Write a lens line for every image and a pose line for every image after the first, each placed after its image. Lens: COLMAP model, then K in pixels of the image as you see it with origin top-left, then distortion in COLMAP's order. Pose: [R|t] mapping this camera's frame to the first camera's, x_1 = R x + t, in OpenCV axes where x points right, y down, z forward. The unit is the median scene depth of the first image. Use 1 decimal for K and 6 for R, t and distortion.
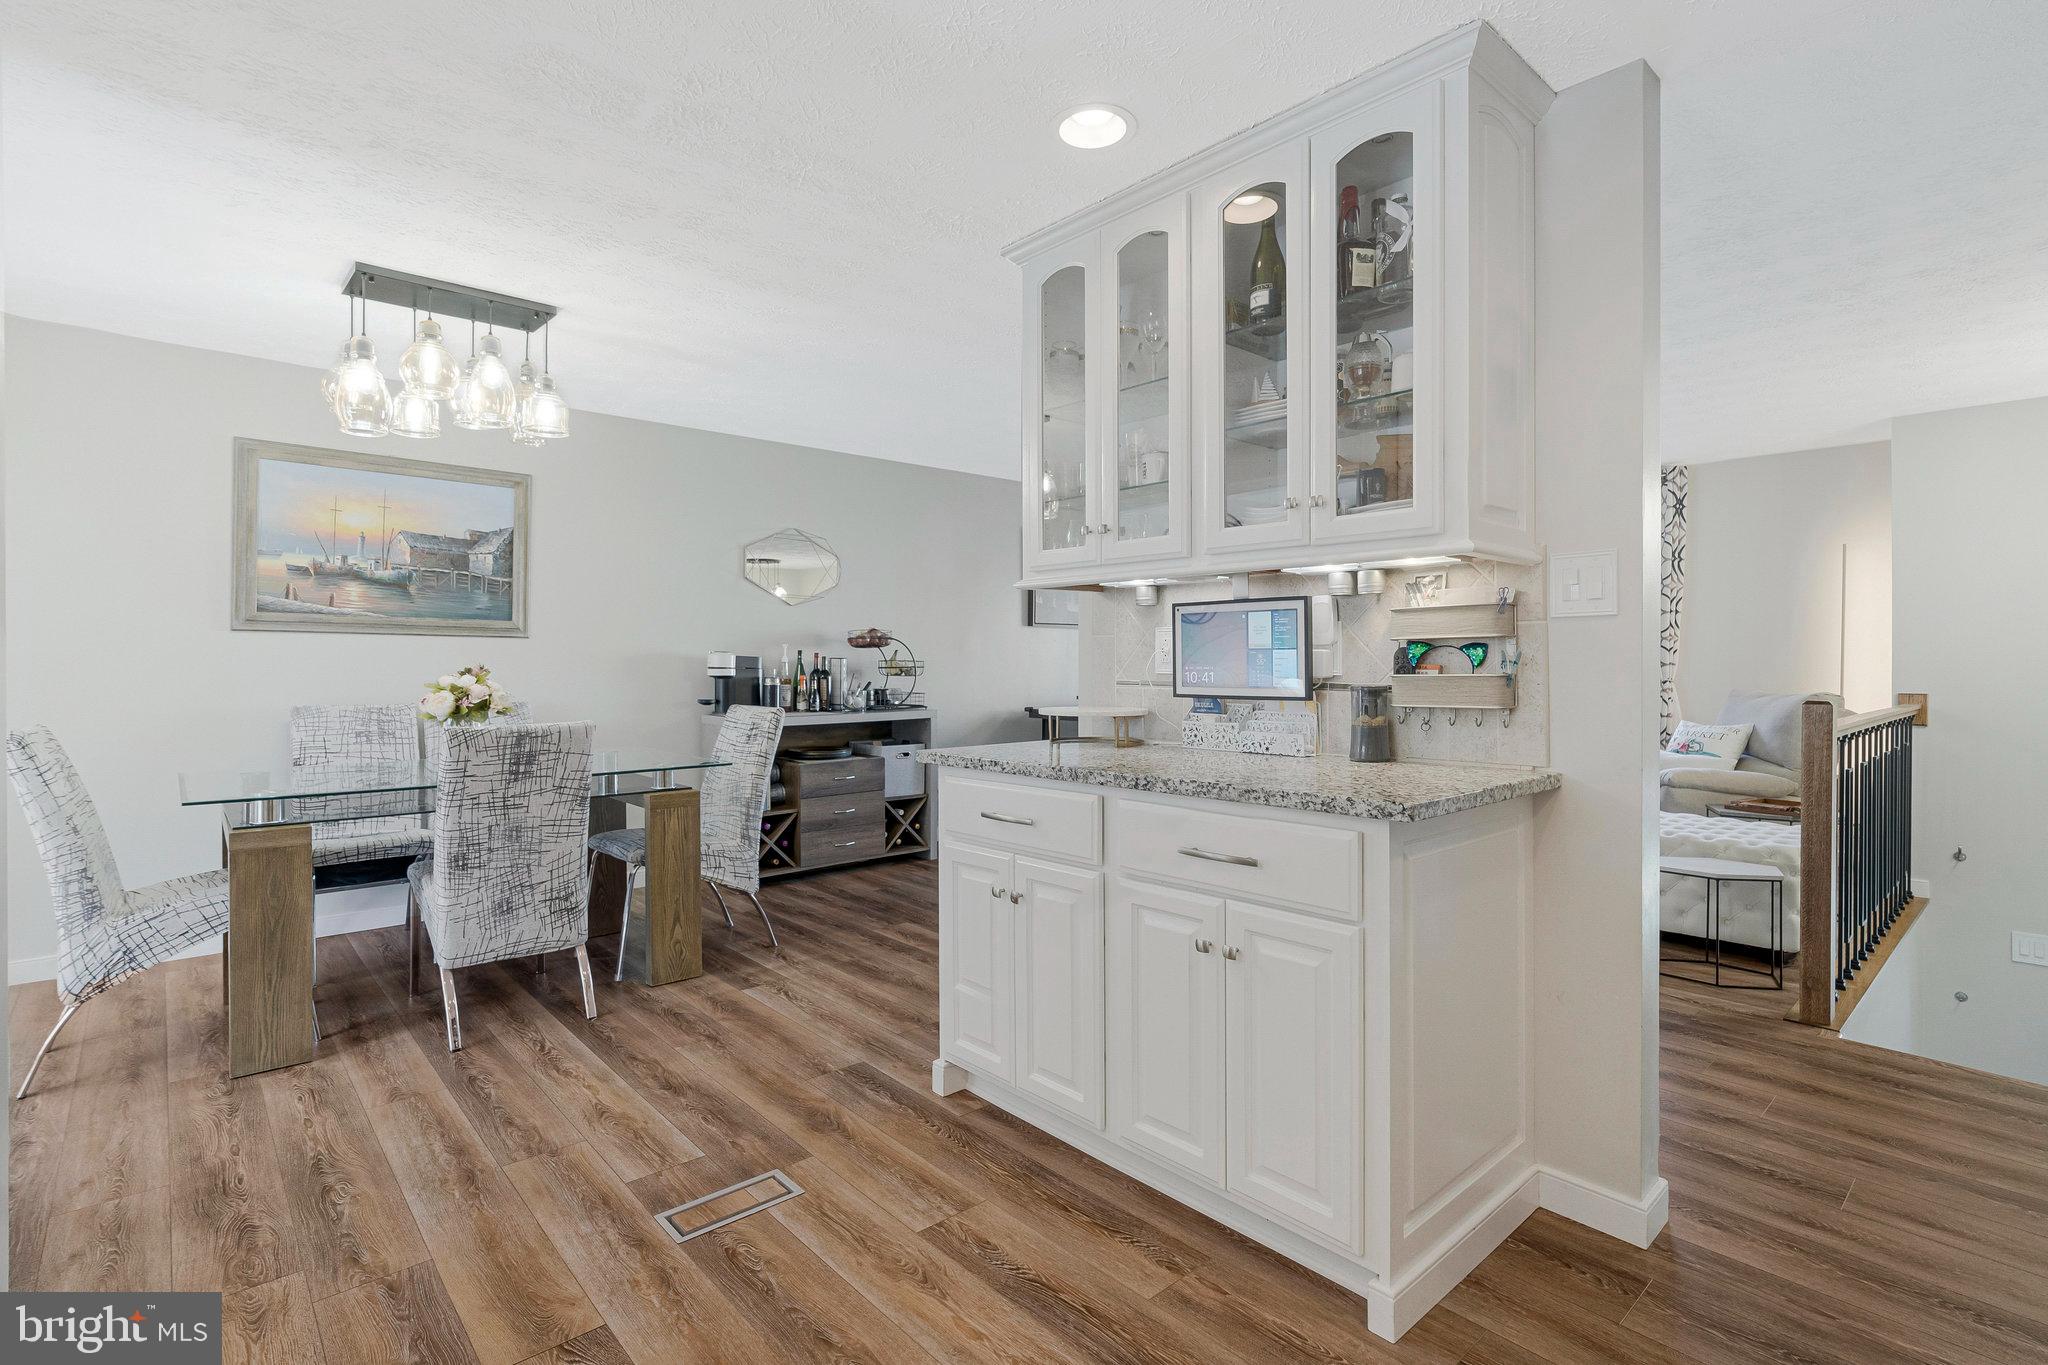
lens RADIAL K [[950.2, 0, 1010.1], [0, 950.2, 674.3], [0, 0, 1]] dist [-0.007738, 0.003251]
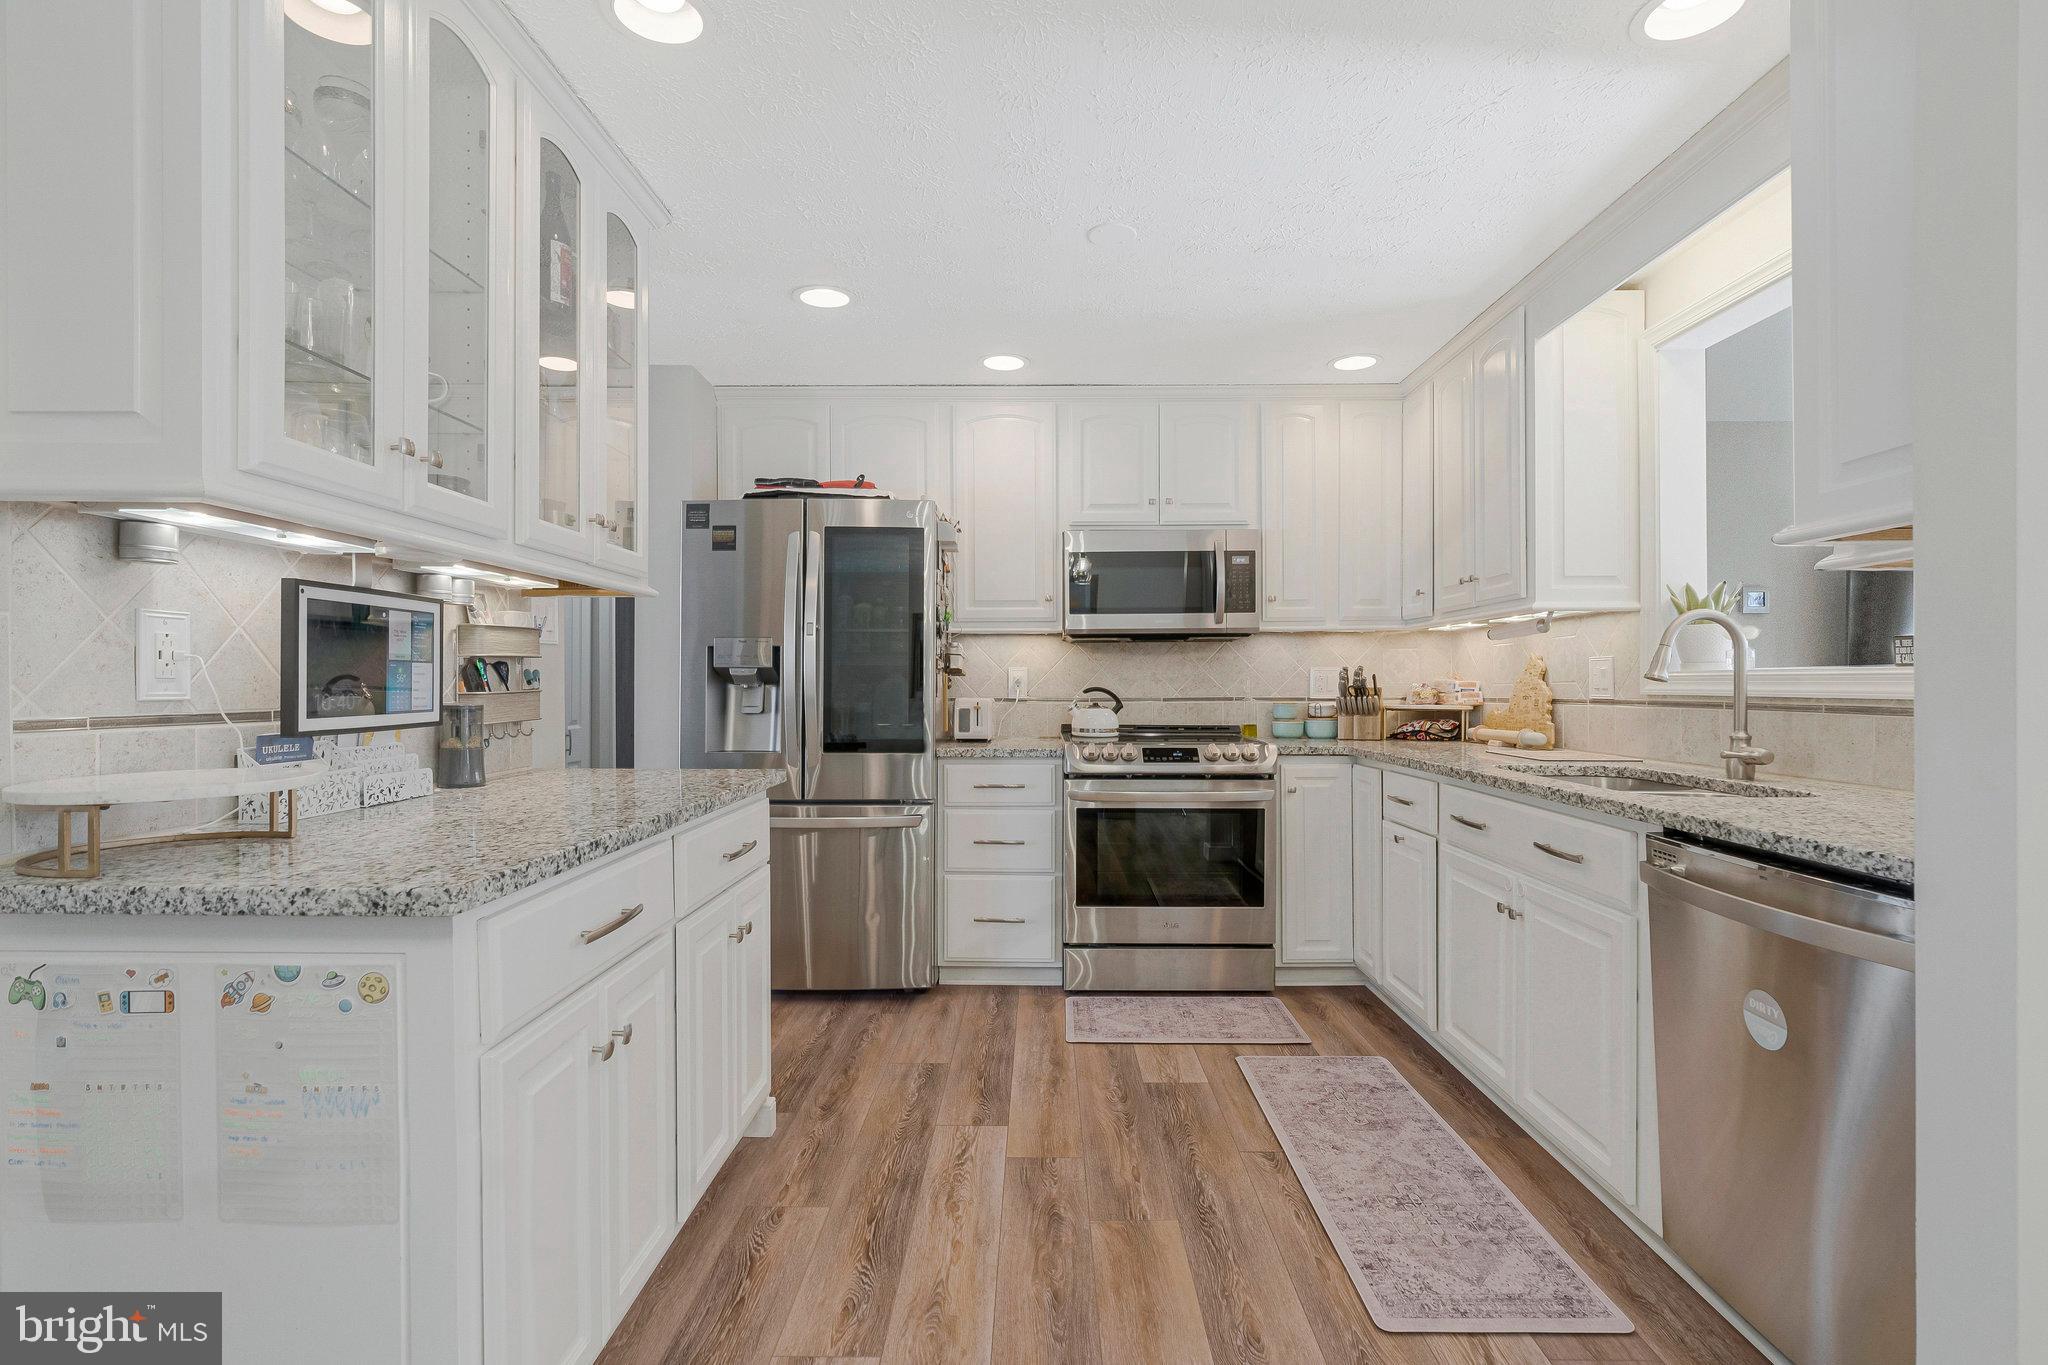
lens RADIAL K [[950.2, 0, 1037.6], [0, 950.2, 678.6], [0, 0, 1]] dist [-0.007738, 0.003251]
pose [[-0.742443, -0.004879, 0.669892, -0.792730], [0.004598, 0.999913, 0.012379, -0.026518], [-0.669894, 0.012271, -0.742355, 1.580334]]
